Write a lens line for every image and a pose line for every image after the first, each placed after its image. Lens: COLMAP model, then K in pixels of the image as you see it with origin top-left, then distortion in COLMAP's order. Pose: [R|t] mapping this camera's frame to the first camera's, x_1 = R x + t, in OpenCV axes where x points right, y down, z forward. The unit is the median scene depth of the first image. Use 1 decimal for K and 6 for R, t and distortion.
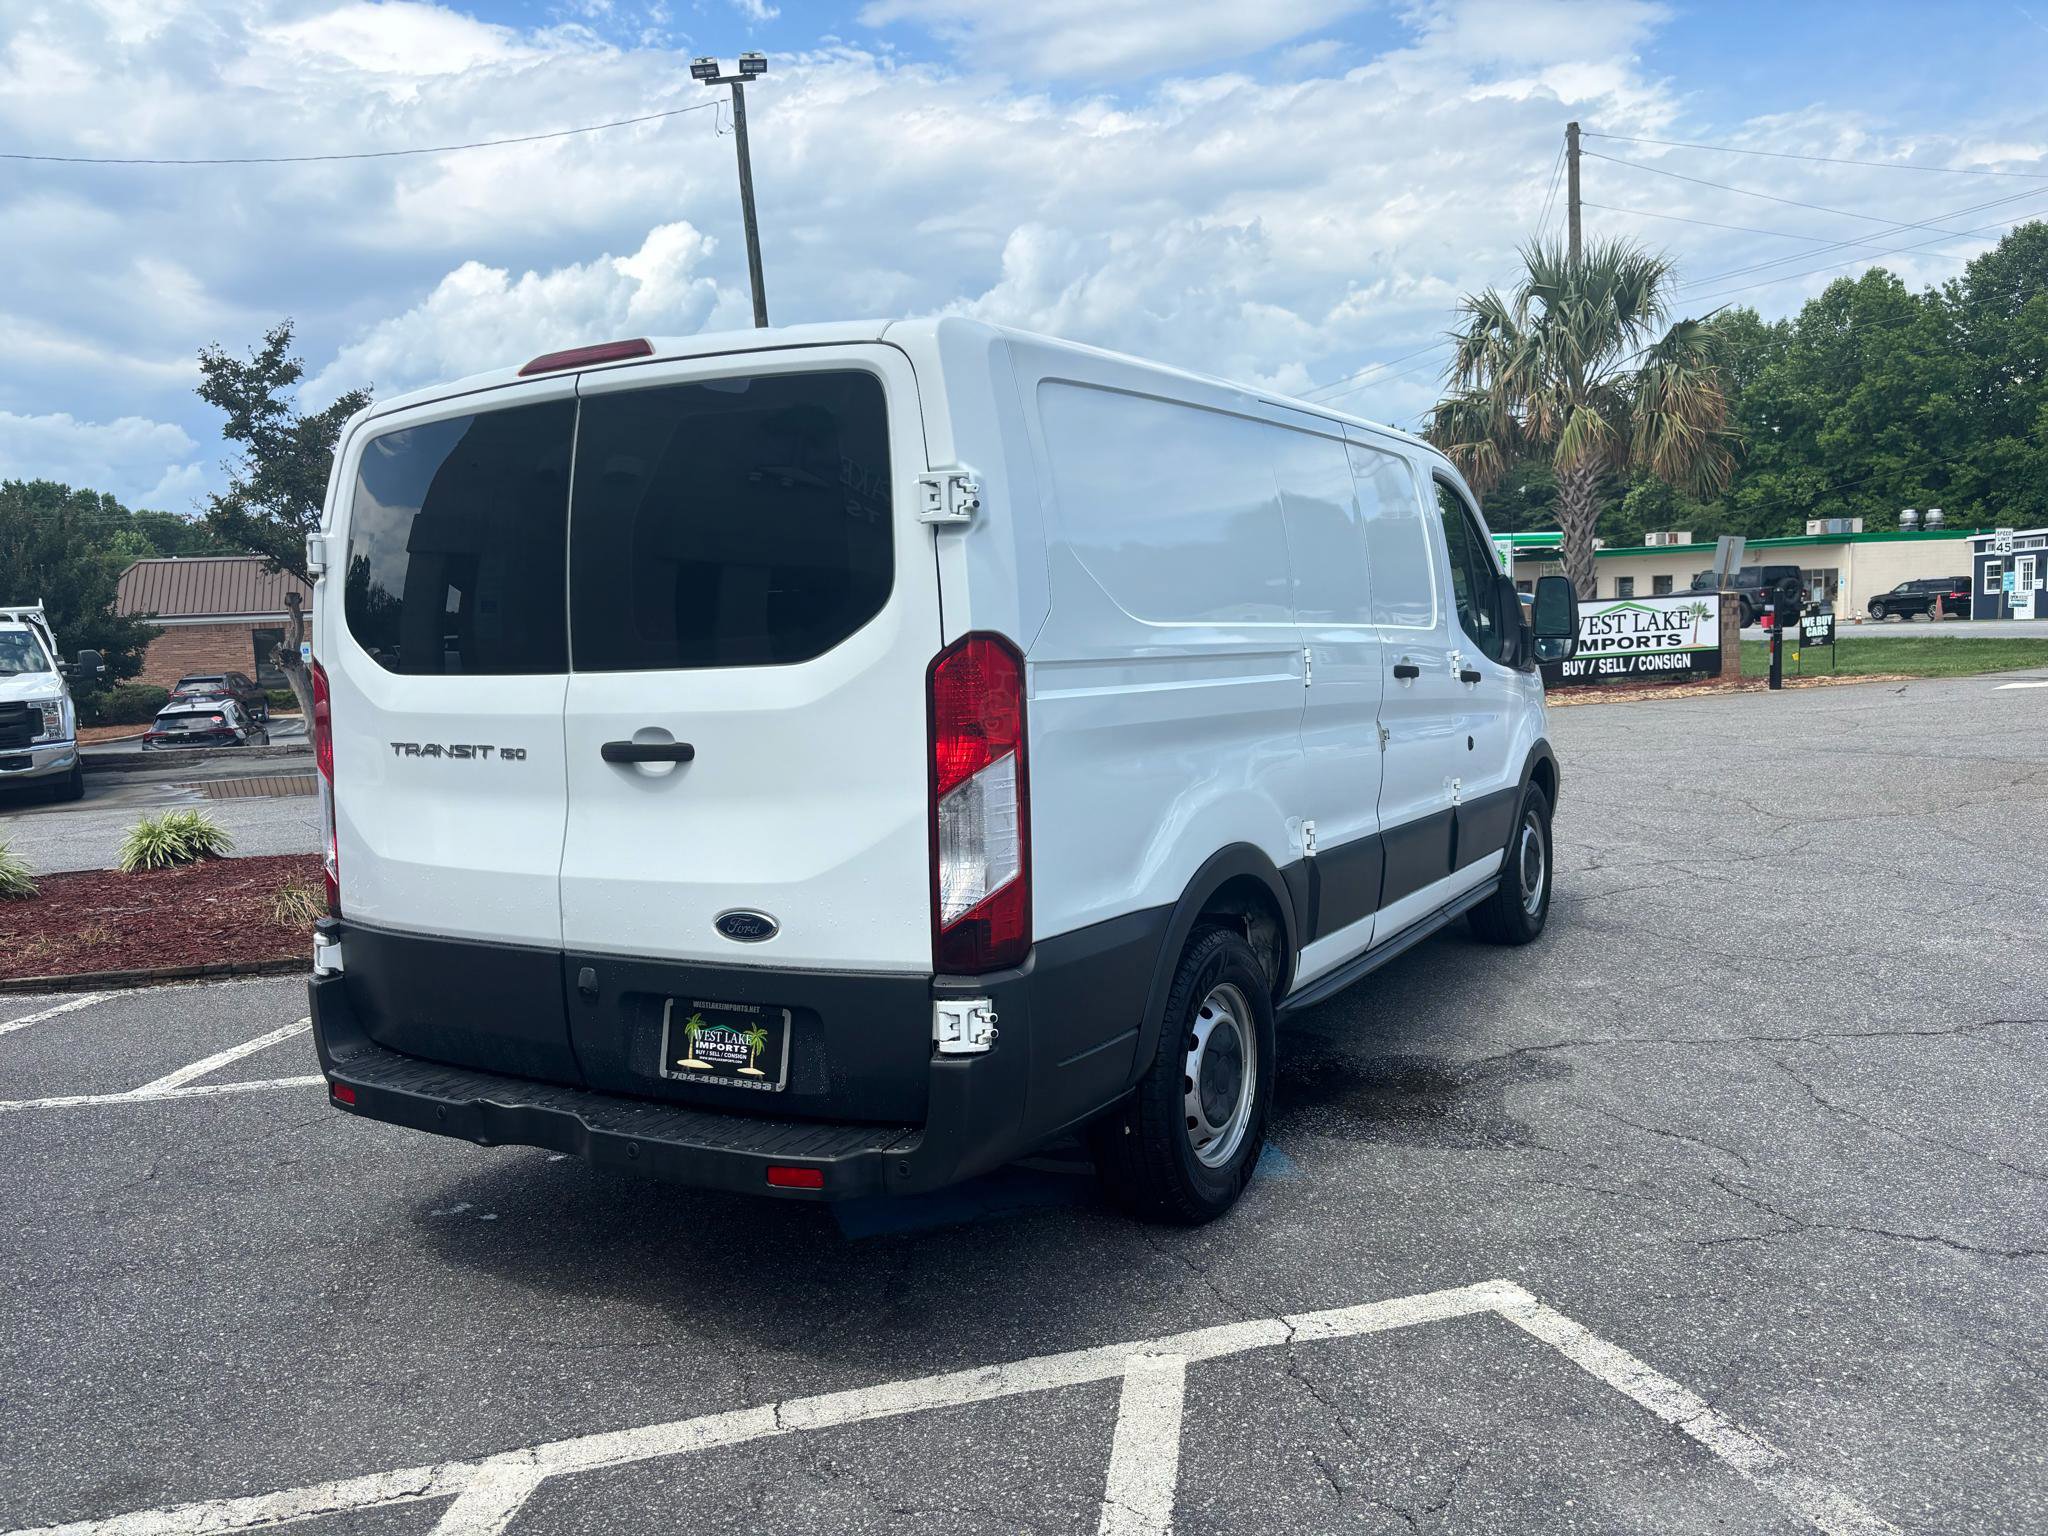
lens RADIAL K [[1550.3, 0, 1017.4], [0, 1550.3, 769.1], [0, 0, 1]] dist [0.033340, -0.041500]
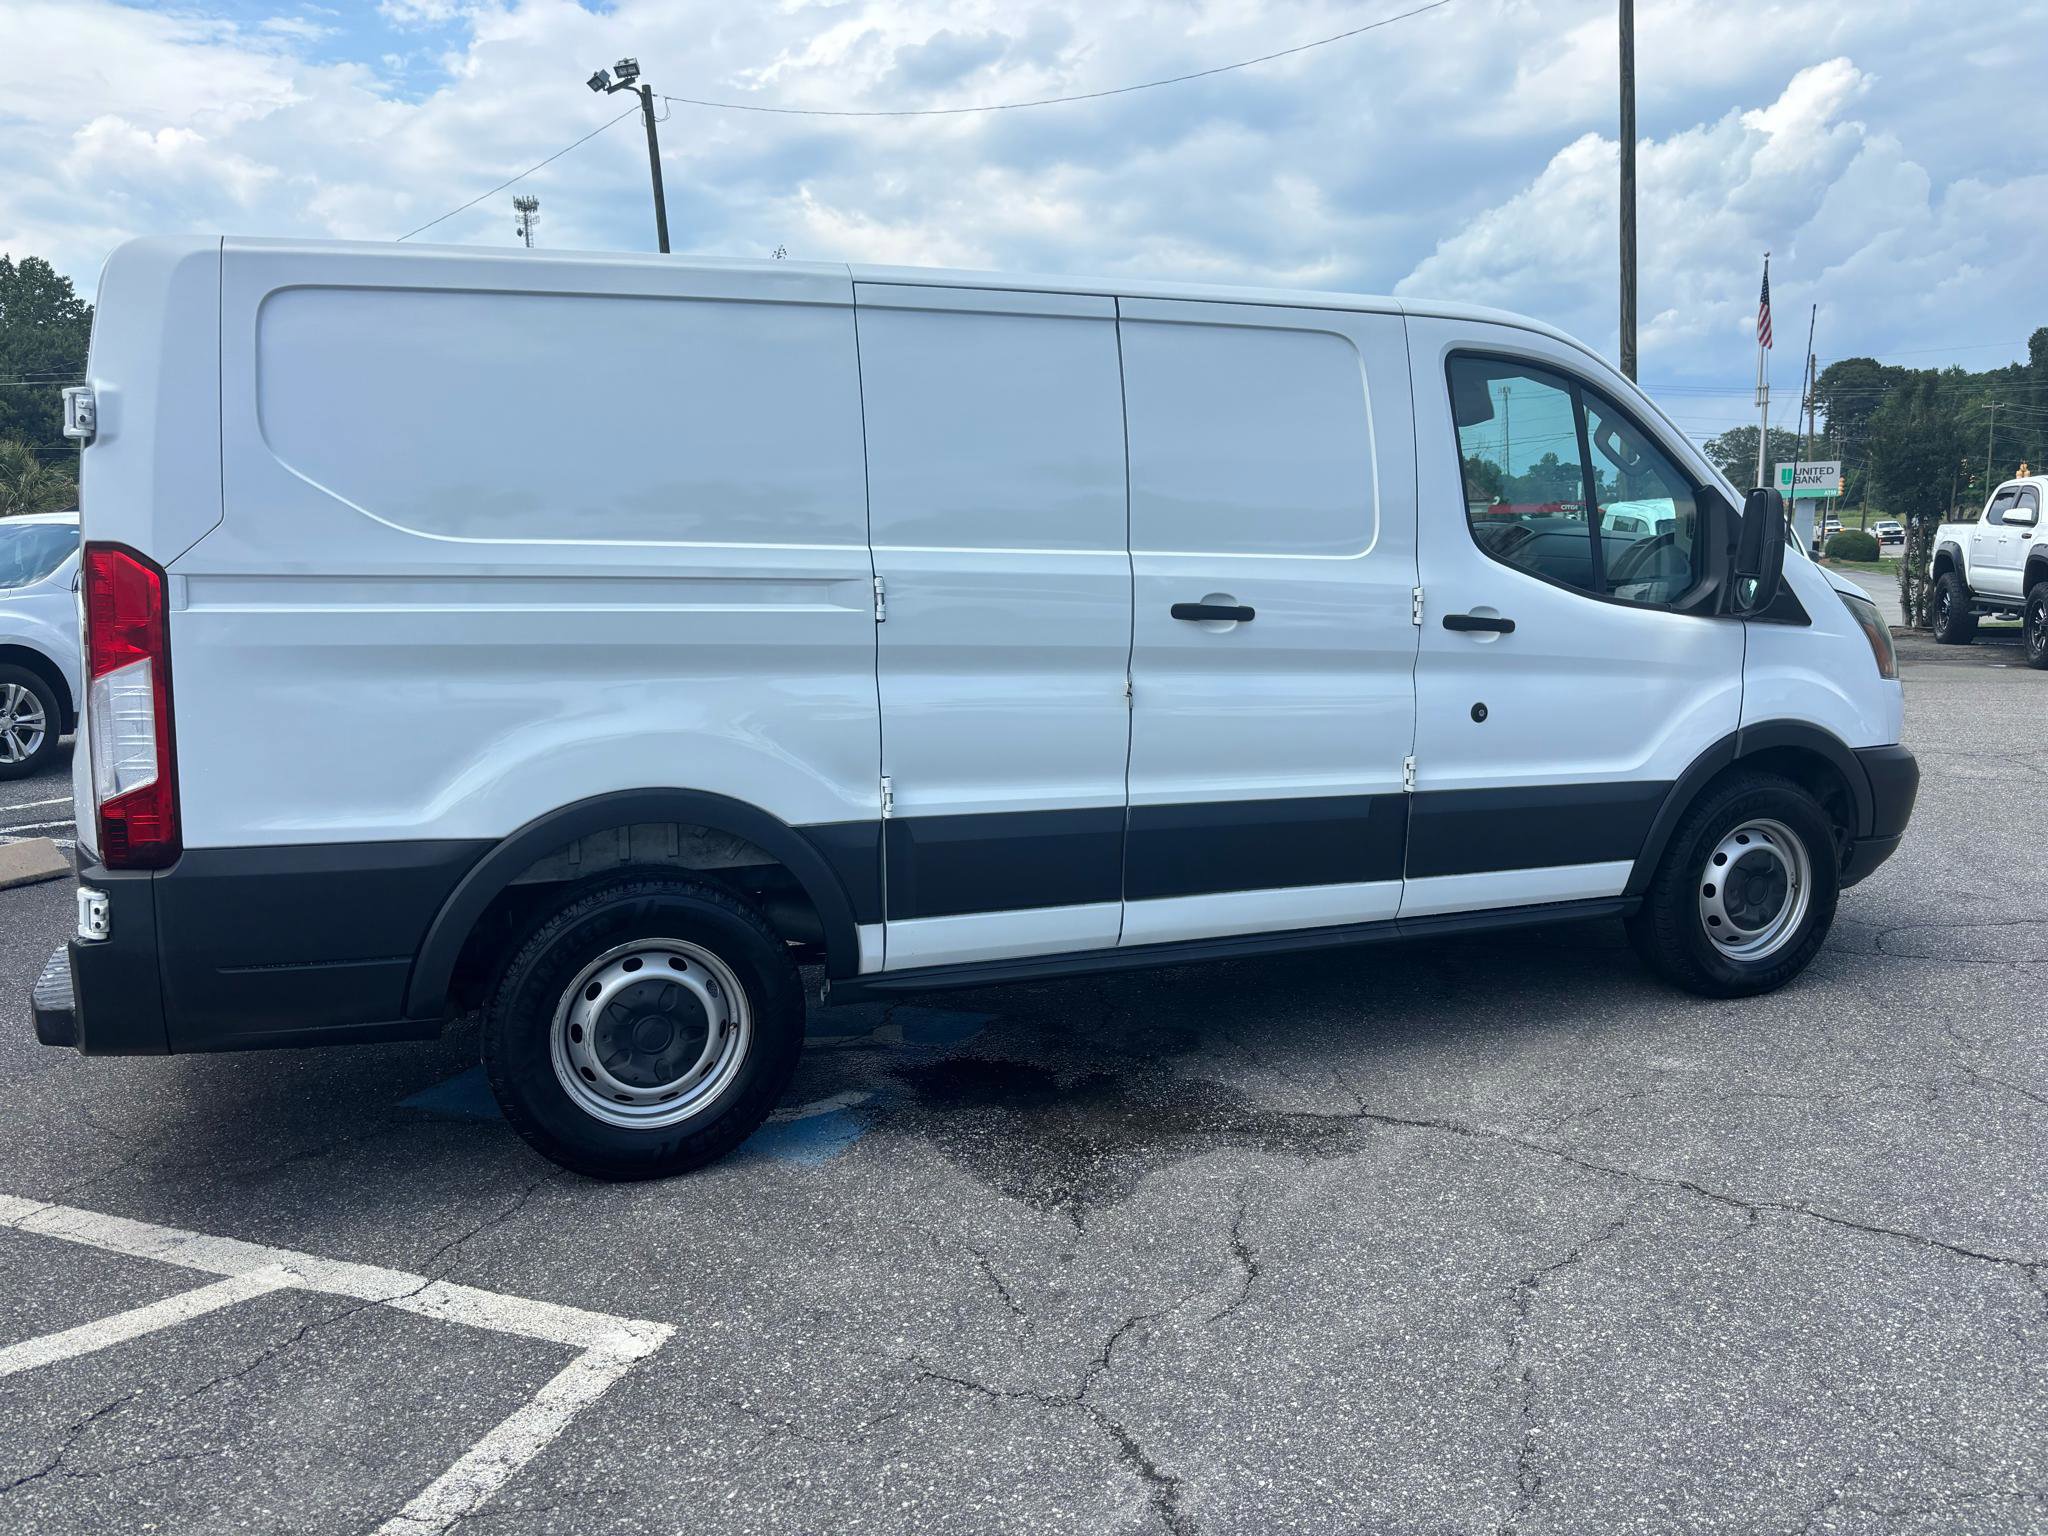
lens RADIAL K [[1554.8, 0, 1024.0], [0, 1554.8, 768.0], [0, 0, 1]] dist [0.040067, -0.044662]
pose [[0.798398, 0.117637, -0.590527, 0.860141], [-0.077699, 0.992658, 0.092694, -0.065735], [0.597096, -0.028123, 0.801677, 0.399254]]
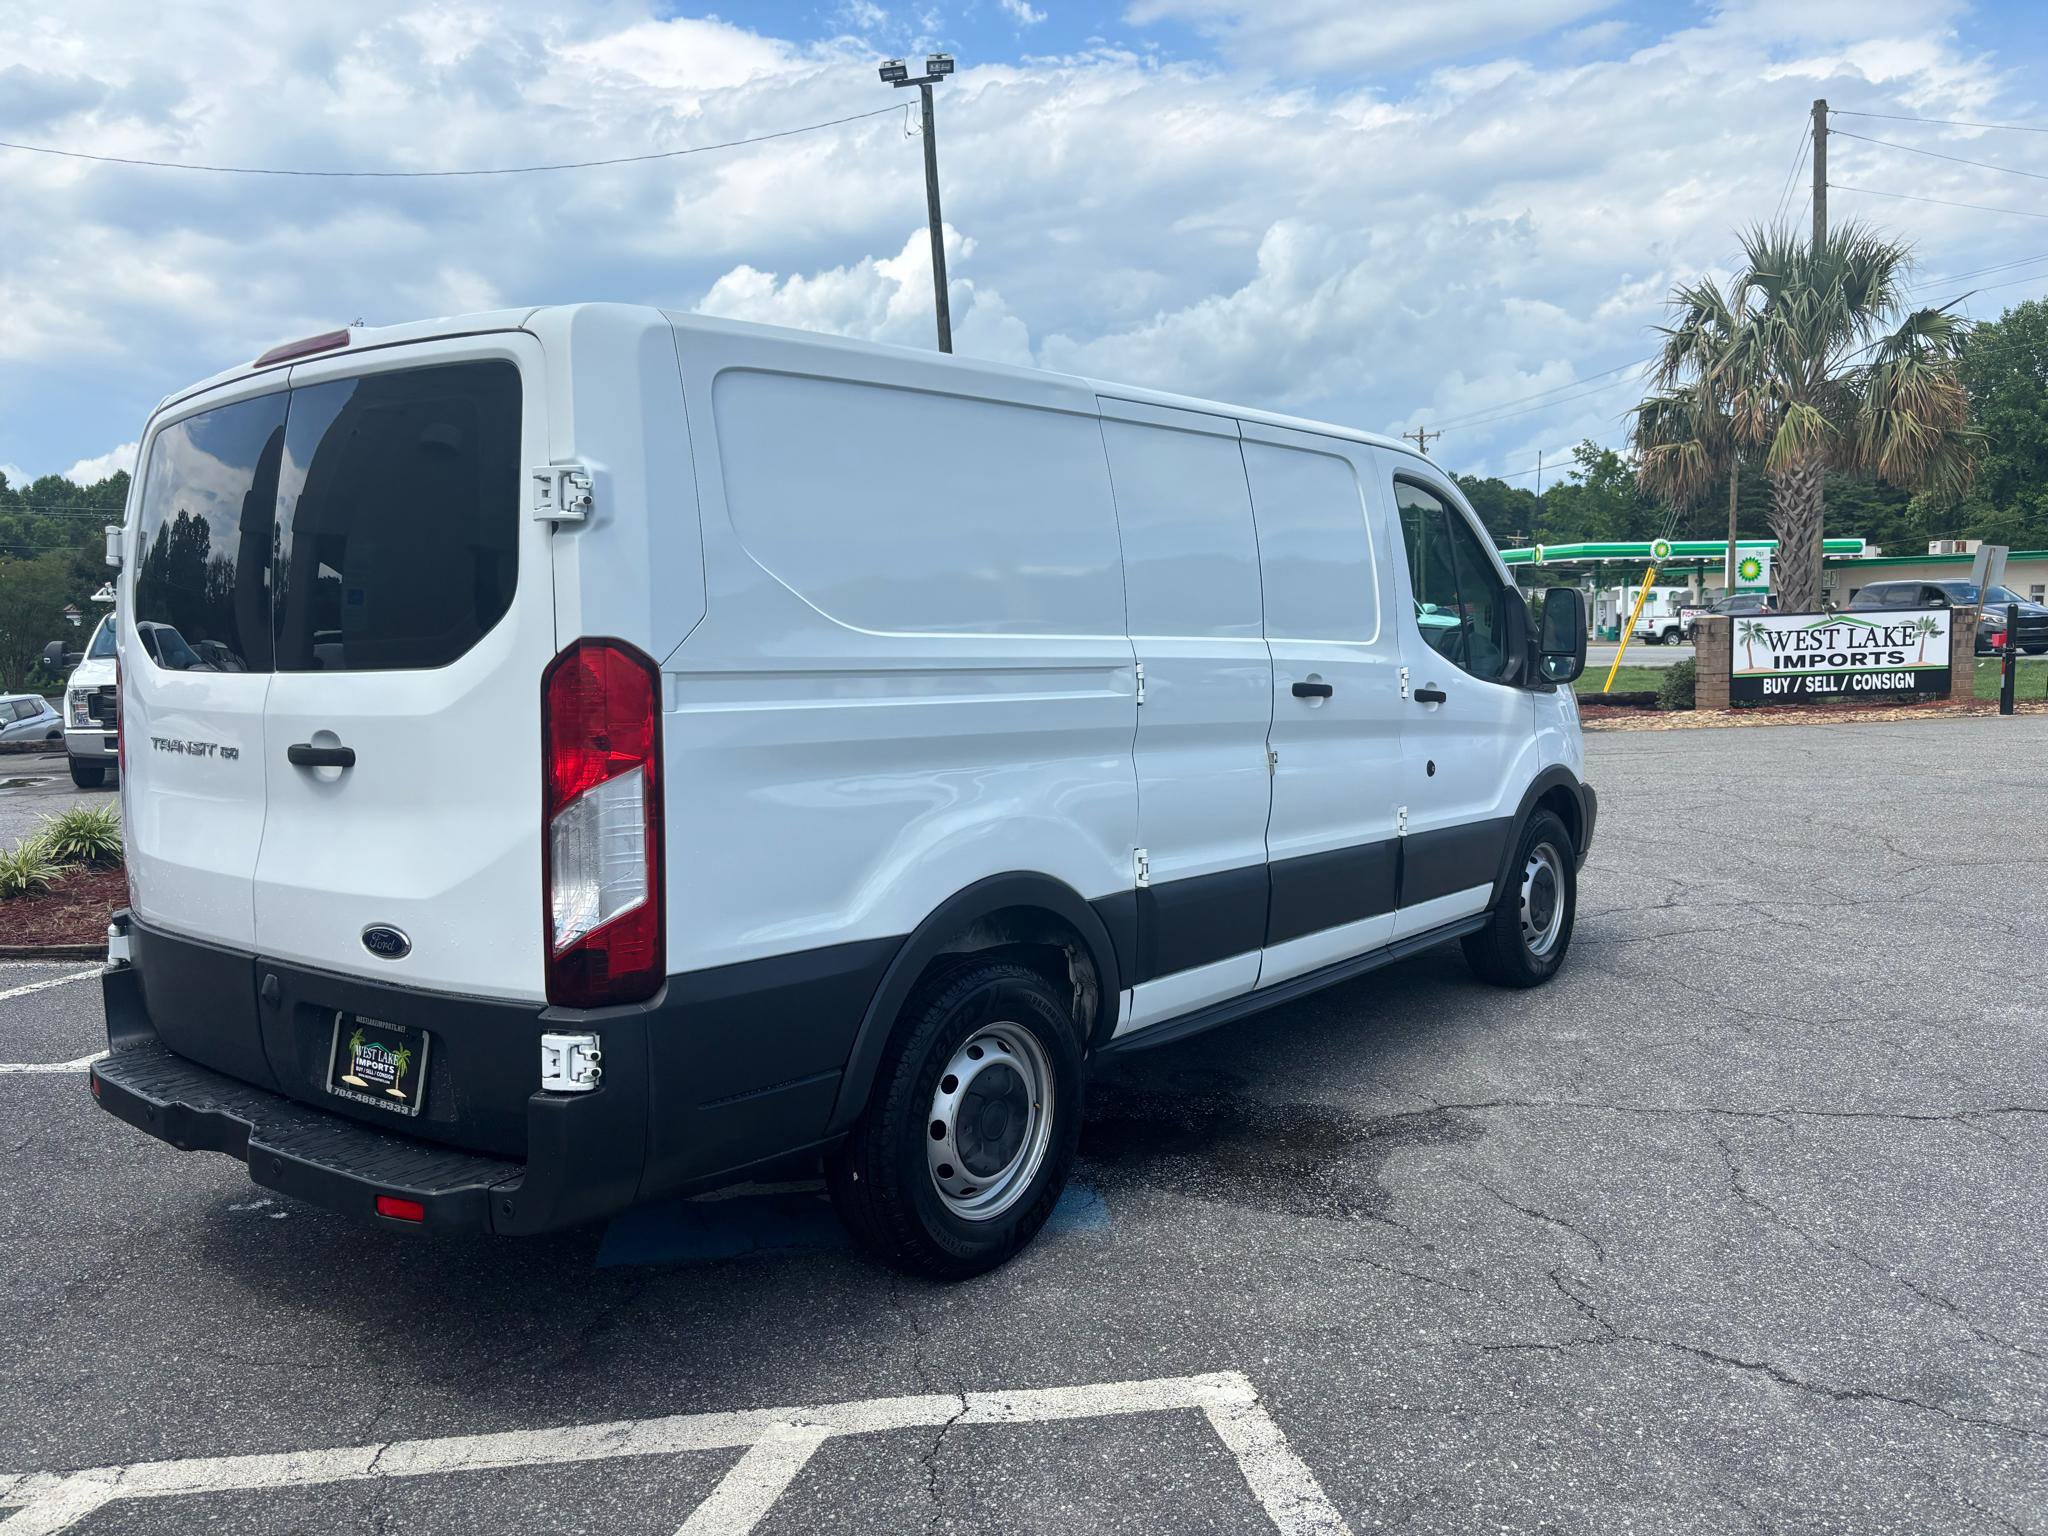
lens RADIAL K [[1551.8, 0, 1031.1], [0, 1551.8, 764.0], [0, 0, 1]] dist [0.041353, -0.049496]
pose [[0.989459, 0.032336, -0.141158, 0.285011], [-0.032753, 0.999463, -0.000636, -0.016850], [0.141062, 0.005252, 0.989987, 0.082246]]
